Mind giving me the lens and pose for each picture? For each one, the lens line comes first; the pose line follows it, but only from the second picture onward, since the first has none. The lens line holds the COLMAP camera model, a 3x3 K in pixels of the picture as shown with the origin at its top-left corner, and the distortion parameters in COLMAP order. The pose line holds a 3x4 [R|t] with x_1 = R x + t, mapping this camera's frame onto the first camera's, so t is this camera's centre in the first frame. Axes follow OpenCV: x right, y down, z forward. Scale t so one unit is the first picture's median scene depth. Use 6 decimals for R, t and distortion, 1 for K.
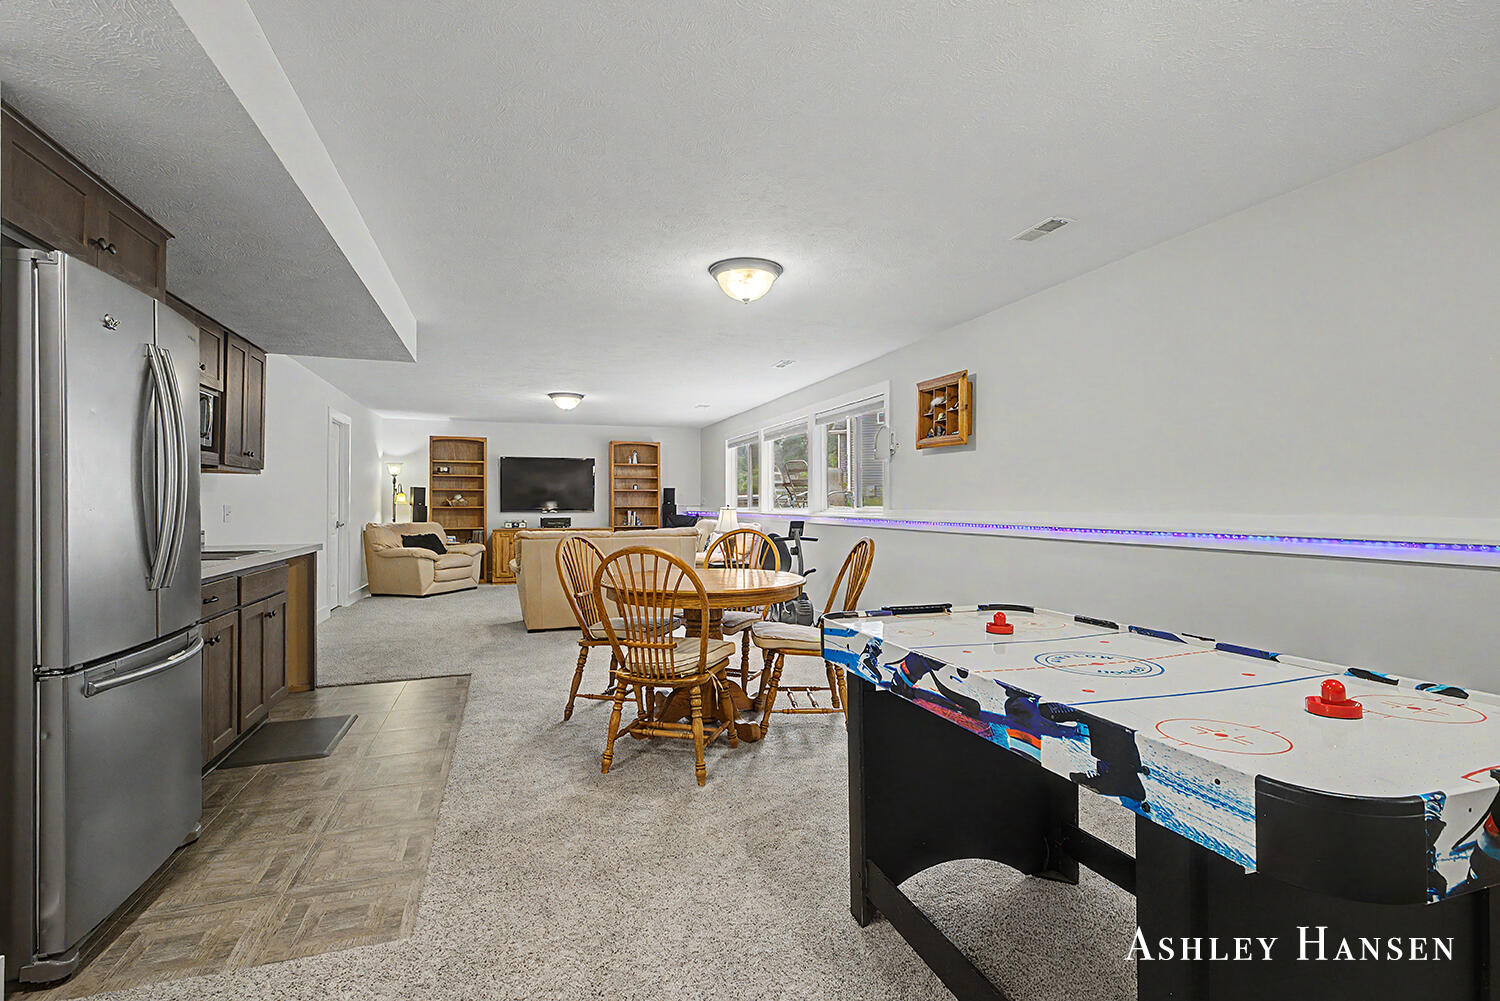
lens RADIAL K [[725.1, 0, 763.0], [0, 725.1, 506.5], [0, 0, 1]] dist [0.015065, 0.000023]
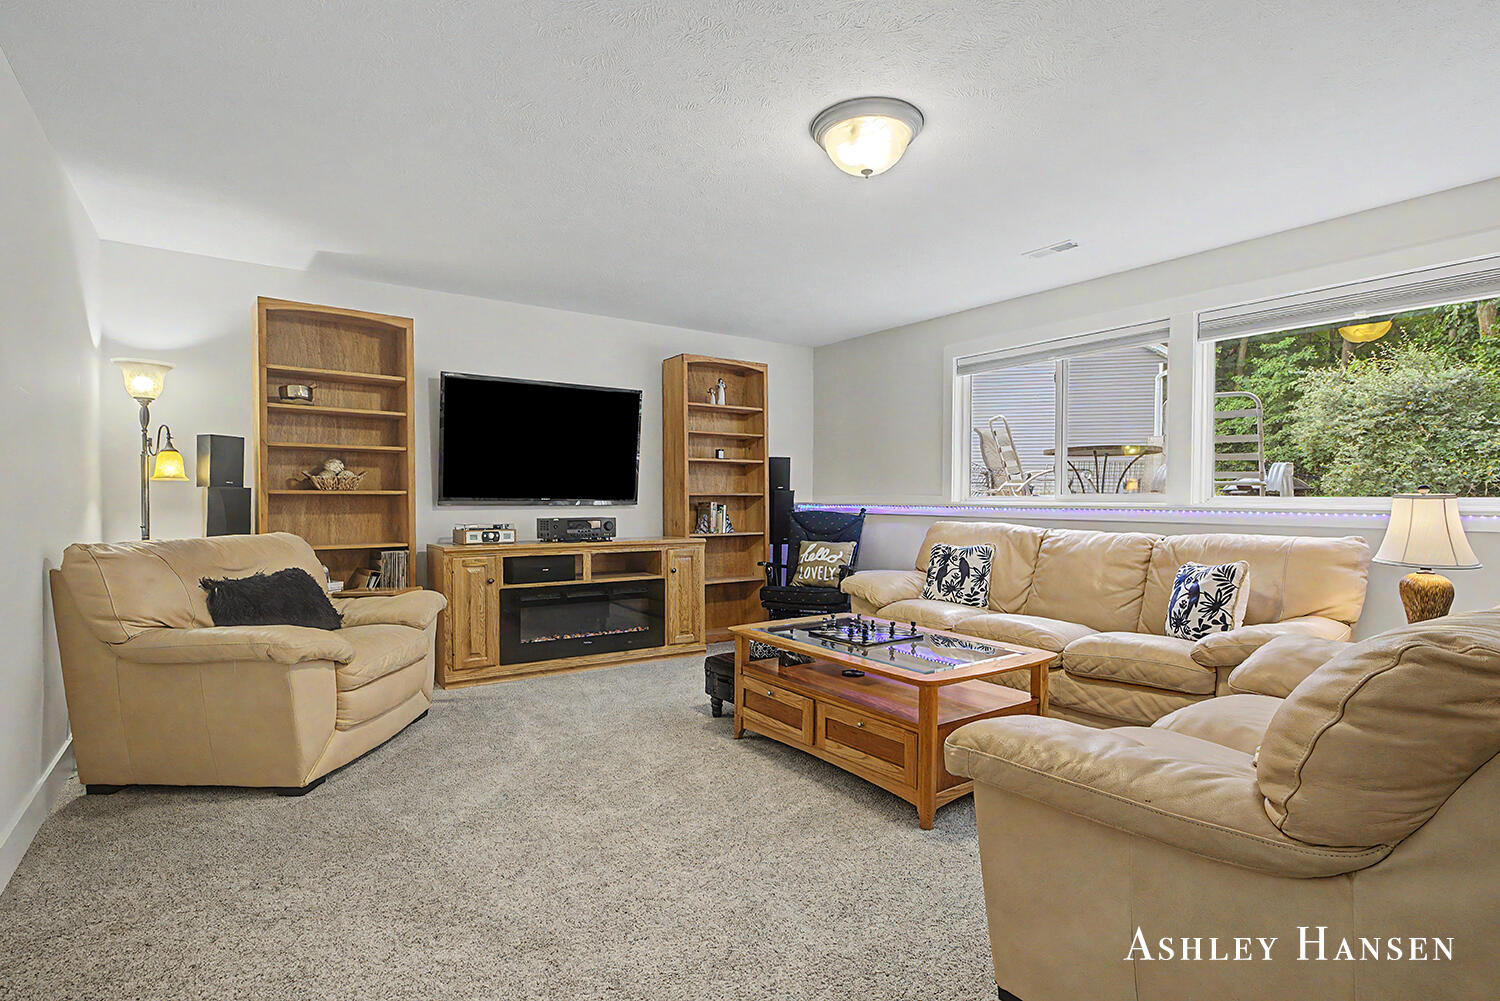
lens RADIAL K [[747.0, 0, 750.0], [0, 747.0, 500.5], [0, 0, 1]] dist [0.014652, 0.000081]
pose [[0.958593, 0.003082, 0.284764, -0.323009], [-0.004327, 0.999984, 0.003743, 0.002889], [-0.284747, -0.004820, 0.958590, 0.555660]]
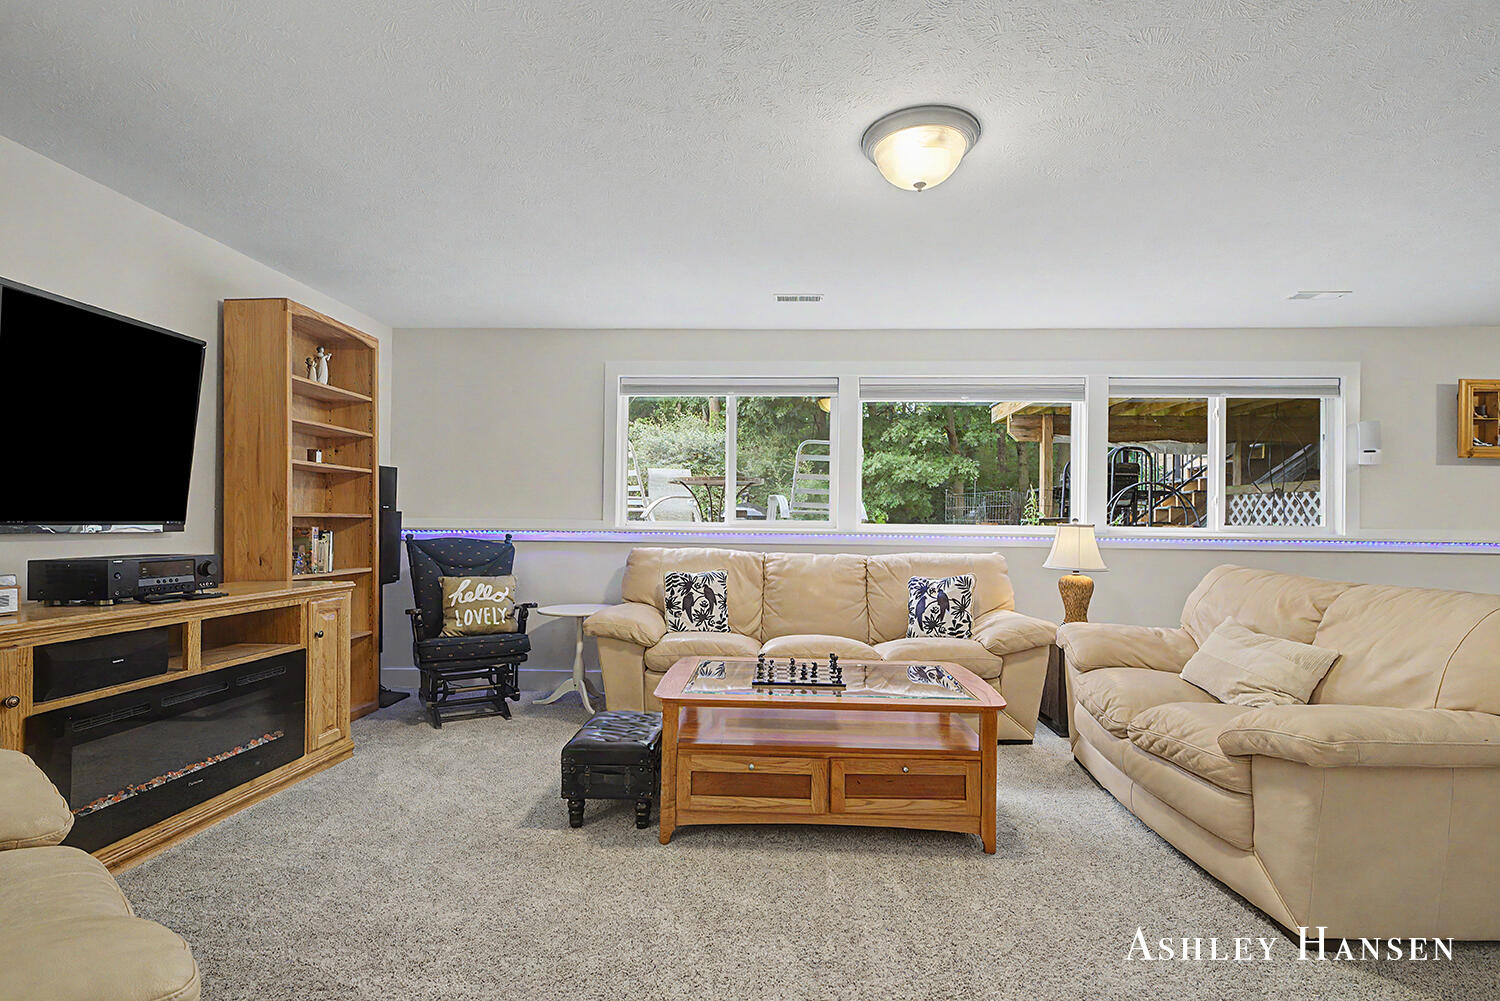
lens RADIAL K [[725.1, 0, 763.0], [0, 725.1, 506.5], [0, 0, 1]] dist [0.015065, 0.000023]
pose [[0.362346, 0.028362, 0.931612, -0.444566], [-0.010659, 0.999598, -0.026286, 0.003344], [-0.931983, -0.000405, 0.362502, 0.743954]]
